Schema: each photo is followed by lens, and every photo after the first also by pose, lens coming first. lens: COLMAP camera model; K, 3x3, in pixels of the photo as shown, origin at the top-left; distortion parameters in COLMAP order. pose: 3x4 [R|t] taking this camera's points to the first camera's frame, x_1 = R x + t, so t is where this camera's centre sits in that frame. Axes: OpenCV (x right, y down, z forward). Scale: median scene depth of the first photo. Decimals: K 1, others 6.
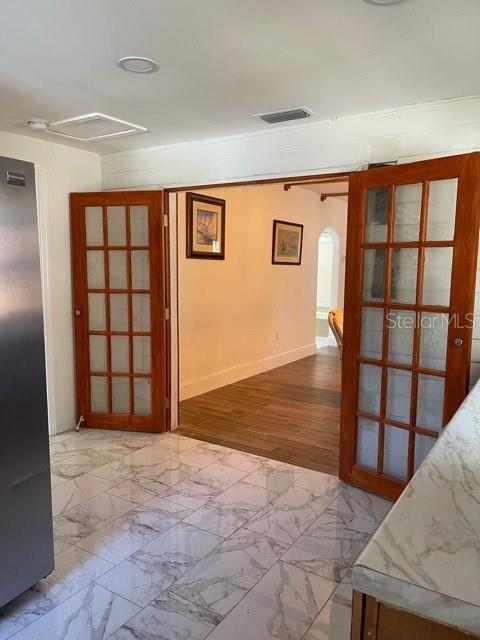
lens RADIAL K [[486.6, 0, 240.0], [0, 486.6, 320.0], [0, 0, 1]] dist [0.010388, -0.002245]
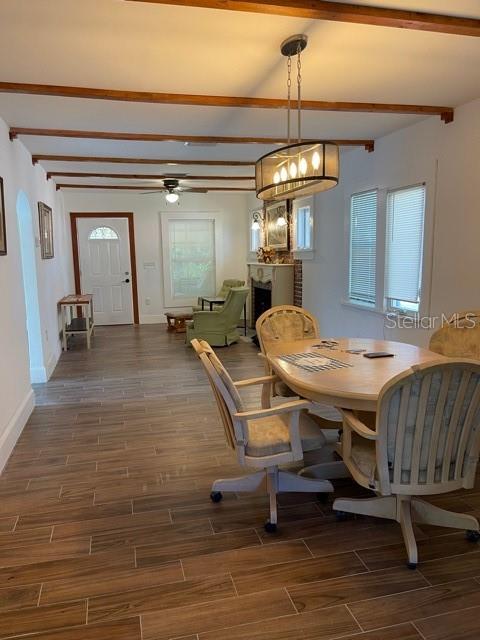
lens RADIAL K [[486.6, 0, 240.0], [0, 486.6, 320.0], [0, 0, 1]] dist [0.010388, -0.002245]
pose [[0.678354, -0.131037, 0.722955, -0.126361], [0.103076, 0.991209, 0.082942, -0.081823], [-0.727469, 0.018256, 0.685898, 0.606101]]
